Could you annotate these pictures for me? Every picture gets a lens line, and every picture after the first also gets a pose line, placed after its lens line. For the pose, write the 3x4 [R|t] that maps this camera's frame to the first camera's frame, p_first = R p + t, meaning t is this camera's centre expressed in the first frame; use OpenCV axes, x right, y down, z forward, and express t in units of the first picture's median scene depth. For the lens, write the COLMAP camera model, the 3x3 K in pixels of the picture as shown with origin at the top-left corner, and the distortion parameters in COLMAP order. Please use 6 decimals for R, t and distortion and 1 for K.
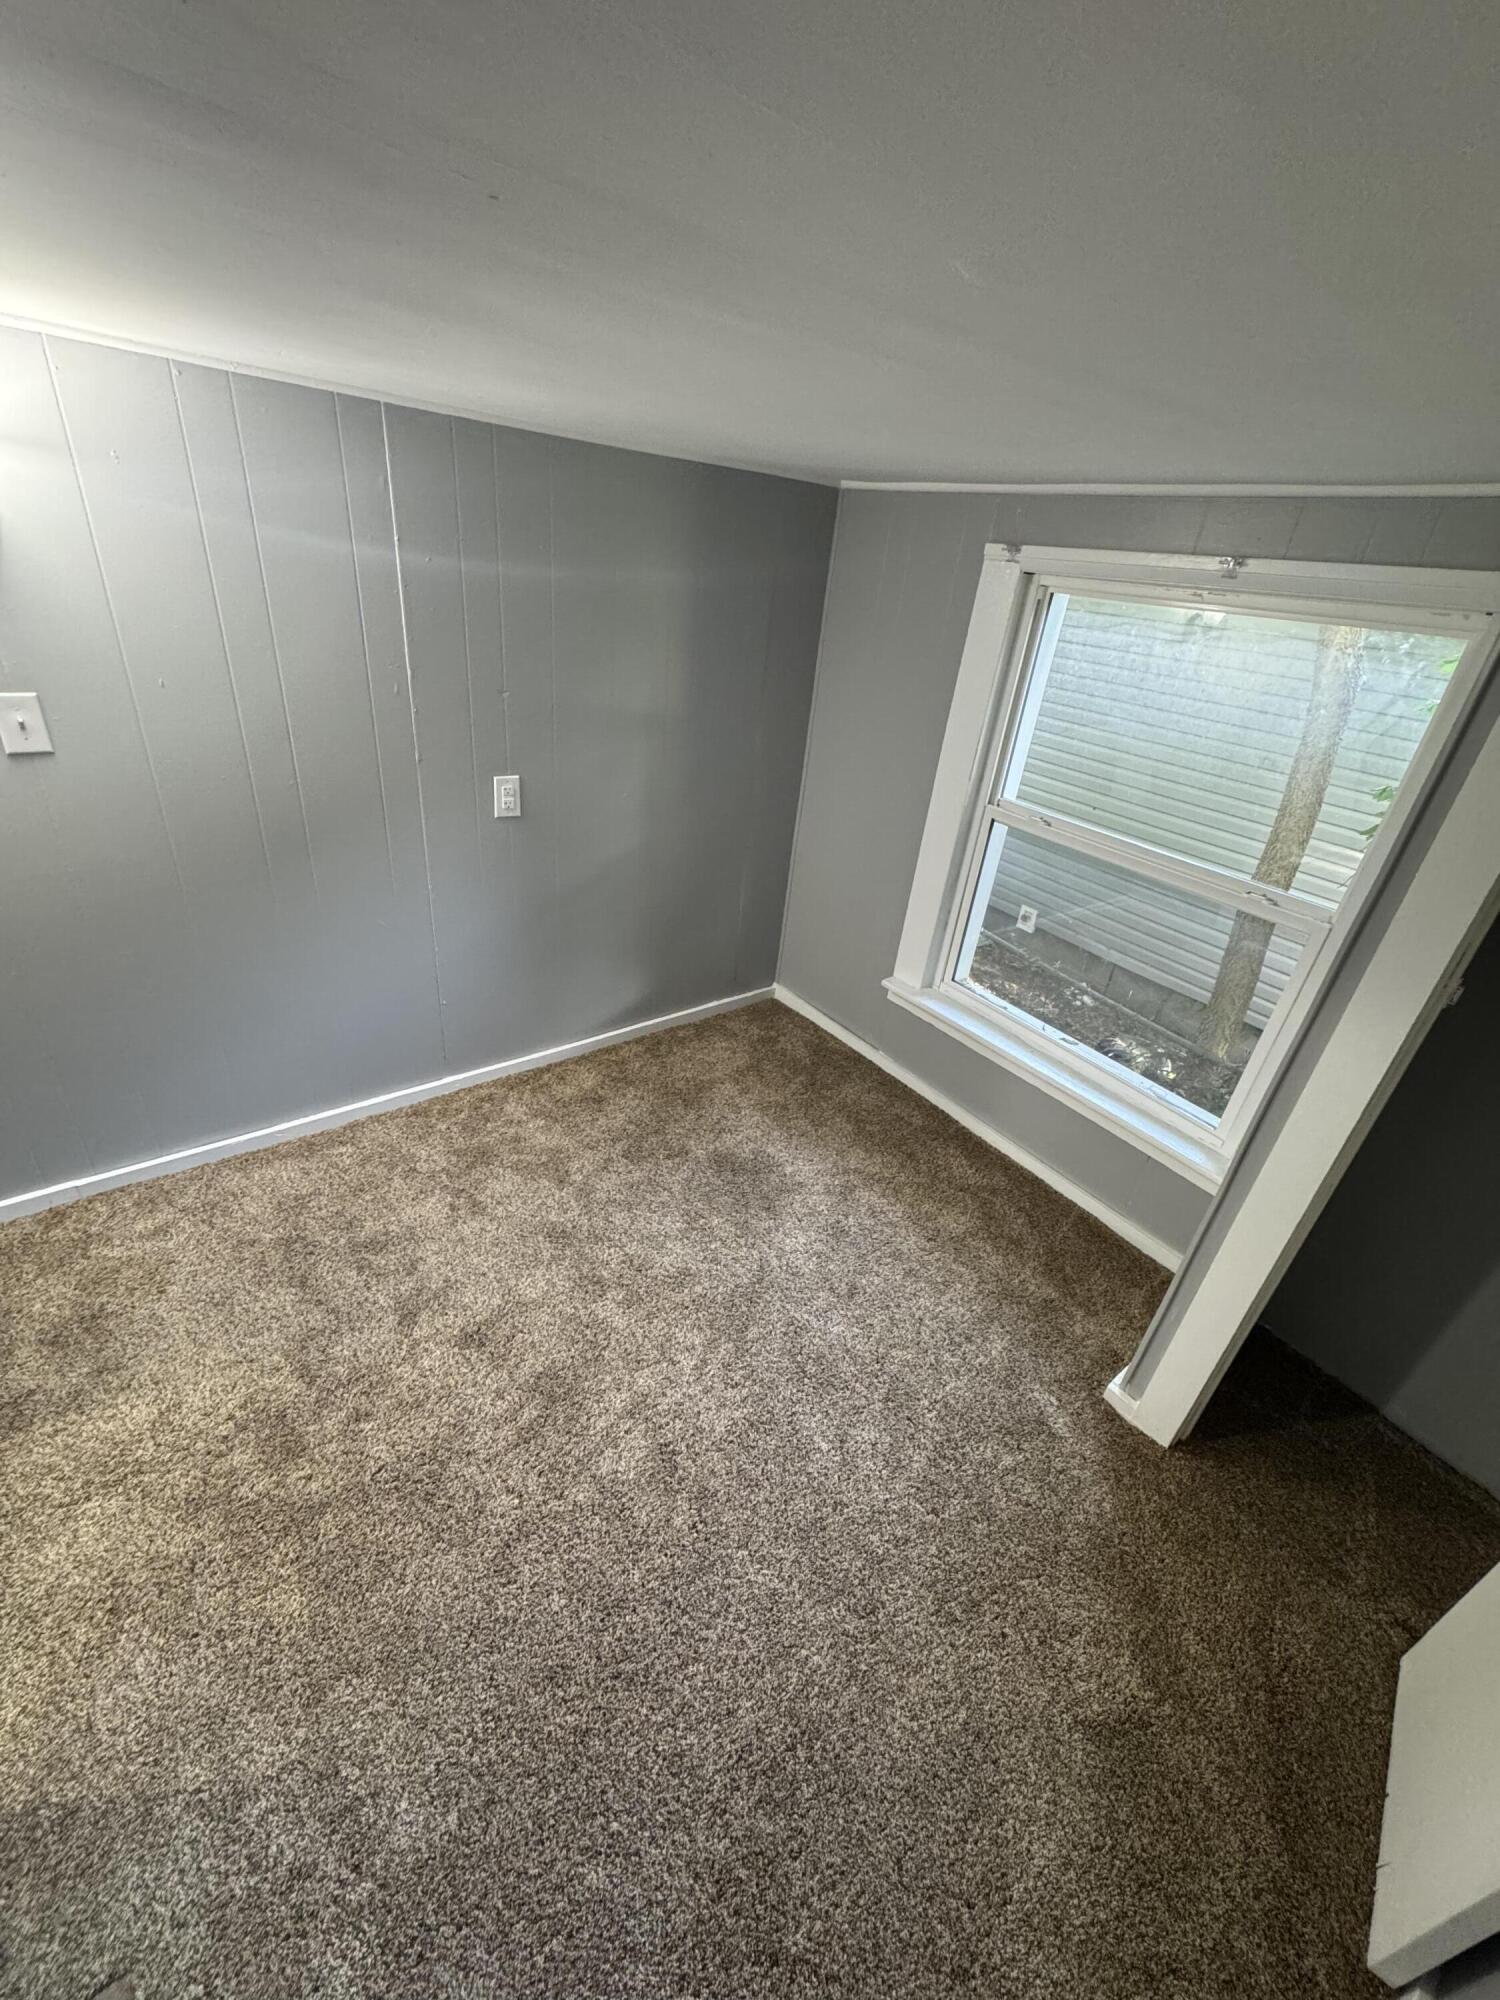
lens RADIAL K [[796.5, 0, 750.0], [0, 796.5, 1000.0], [0, 0, 1]] dist [-0.002769, -0.000508]
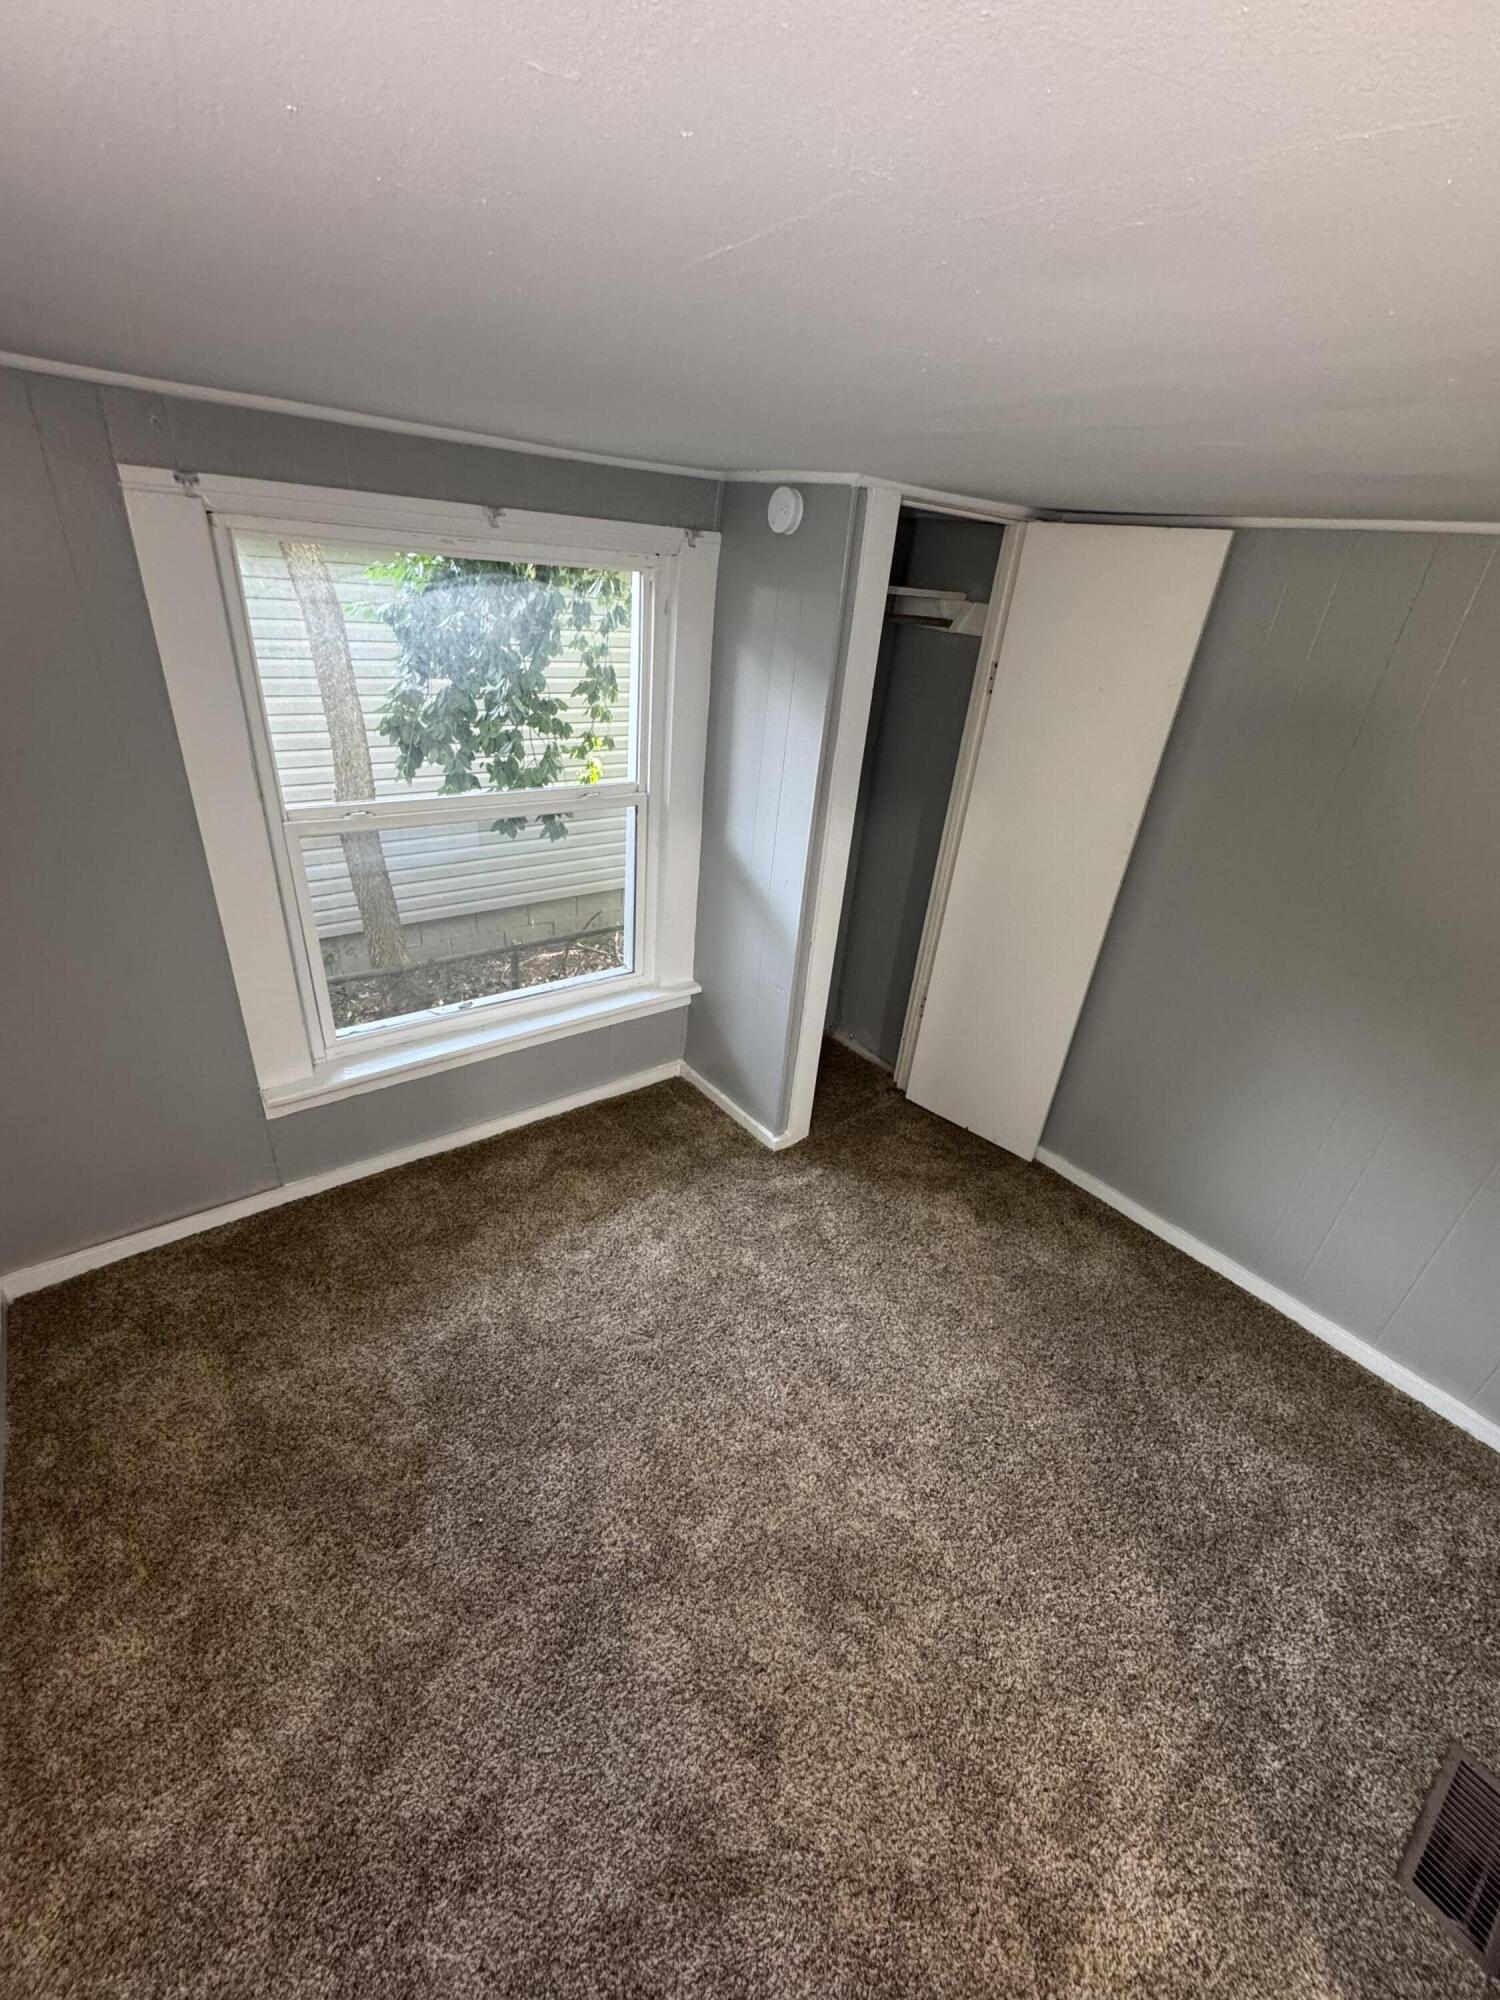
lens RADIAL K [[796.5, 0, 750.0], [0, 796.5, 1000.0], [0, 0, 1]] dist [-0.002769, -0.000508]
pose [[0.008709, -0.551077, 0.834409, -0.454145], [0.416112, 0.760759, 0.498093, -0.326833], [-0.909272, 0.342870, 0.235935, 0.492888]]
